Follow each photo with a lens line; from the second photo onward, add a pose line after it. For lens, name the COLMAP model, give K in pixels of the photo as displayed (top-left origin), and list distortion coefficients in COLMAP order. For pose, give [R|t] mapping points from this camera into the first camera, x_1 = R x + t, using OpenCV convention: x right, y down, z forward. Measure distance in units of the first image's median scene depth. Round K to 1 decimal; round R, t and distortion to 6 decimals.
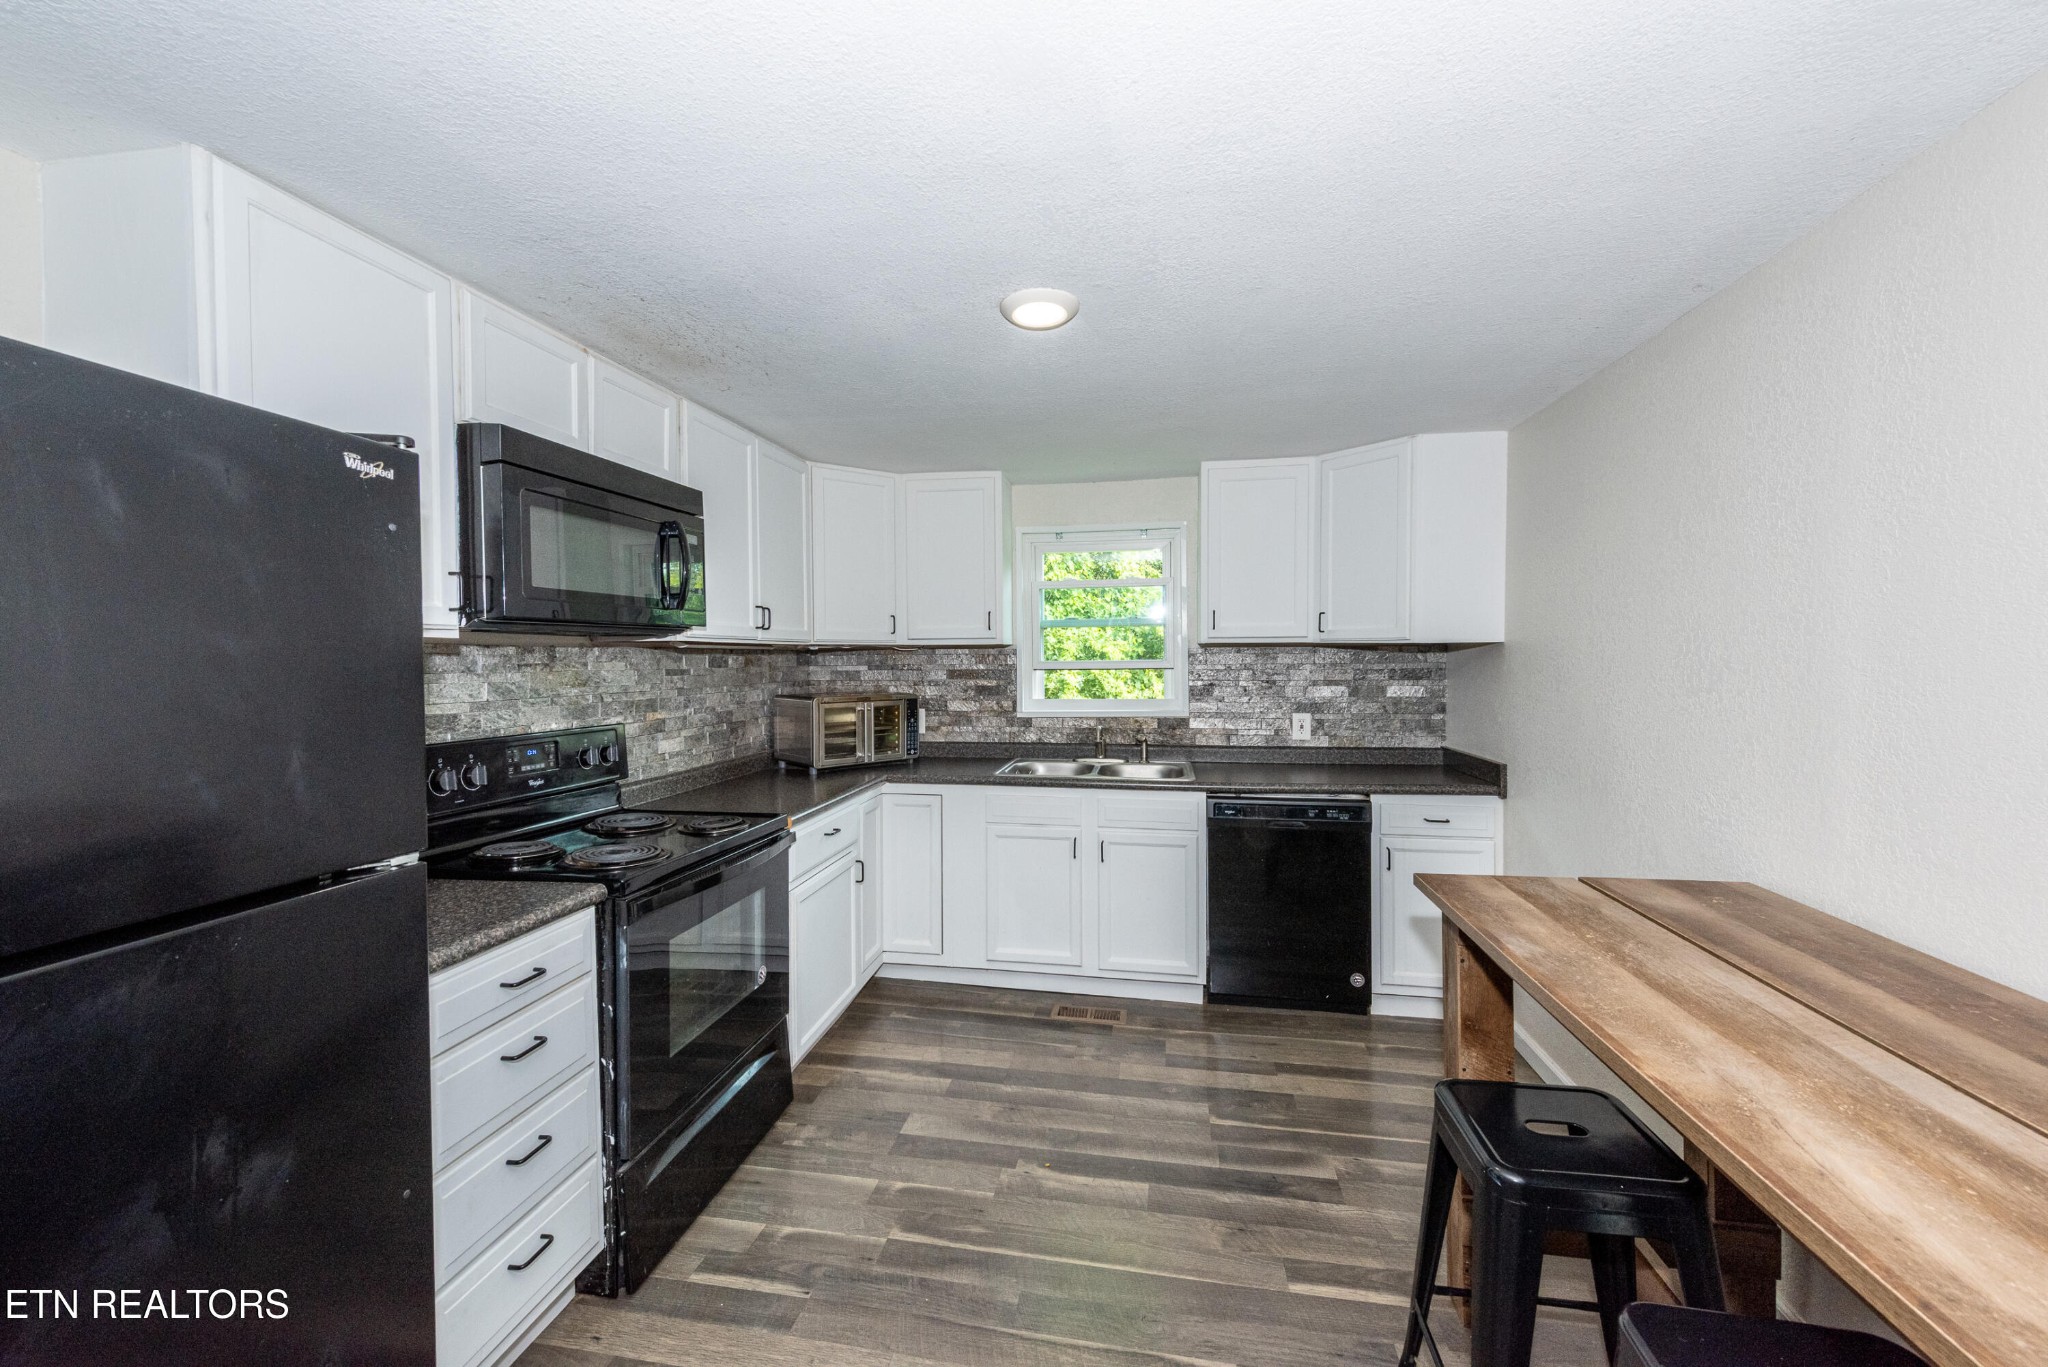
lens RADIAL K [[820.7, 0, 1005.6], [0, 820.7, 677.7], [0, 0, 1]] dist [0.011712, -0.000086]
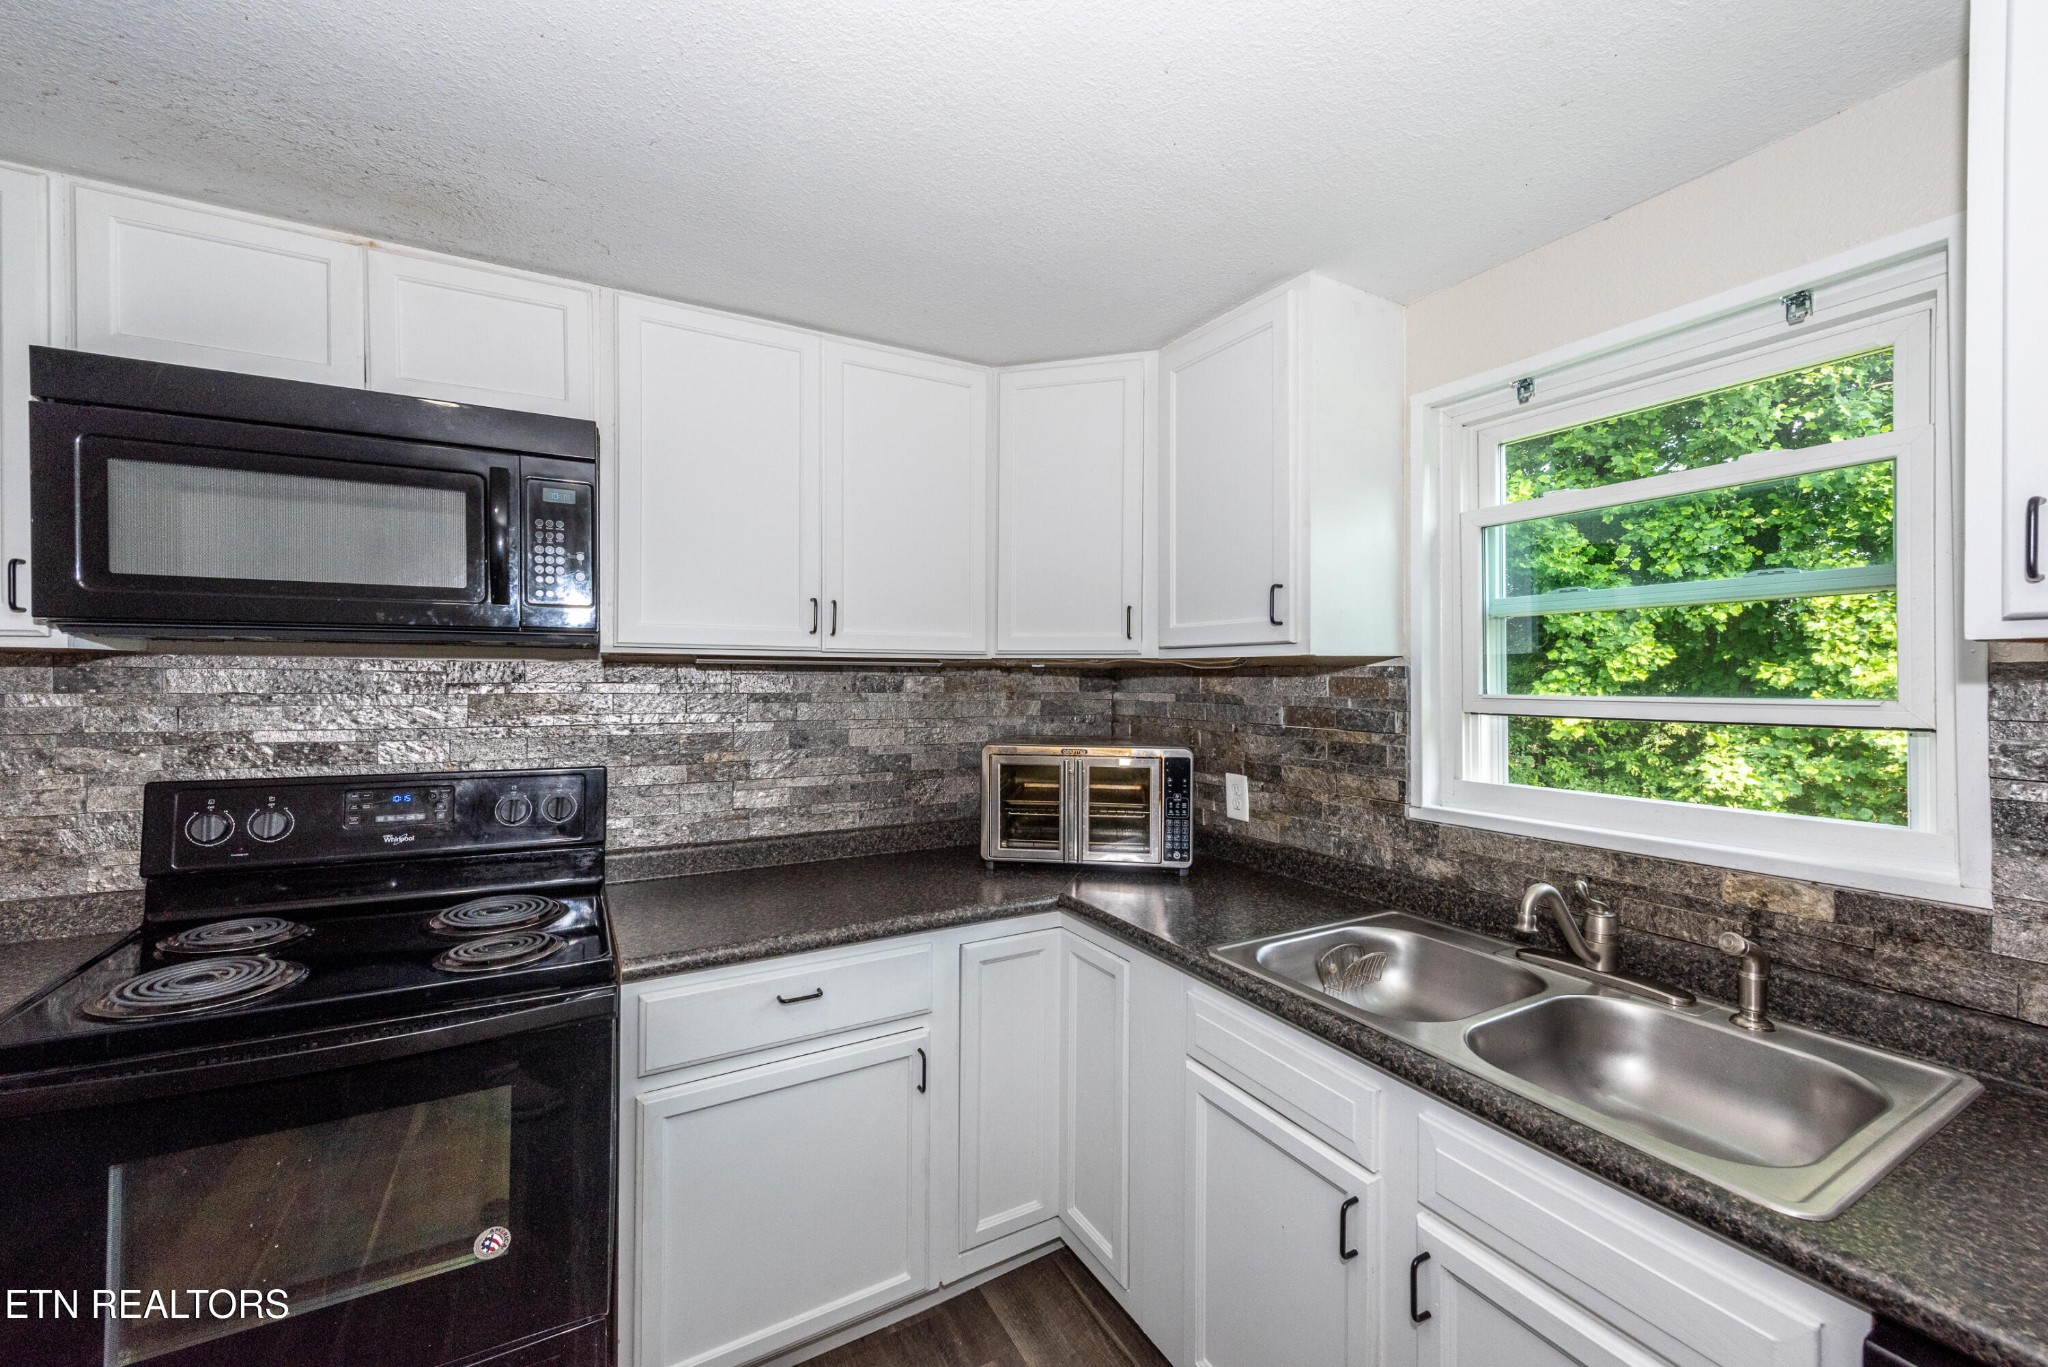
lens RADIAL K [[820.7, 0, 1005.6], [0, 820.7, 677.7], [0, 0, 1]] dist [0.011712, -0.000086]
pose [[0.641848, 0.012579, -0.766729, 0.246866], [-0.029509, 0.999530, -0.008304, -0.021100], [0.766264, 0.027955, 0.641918, 0.610674]]
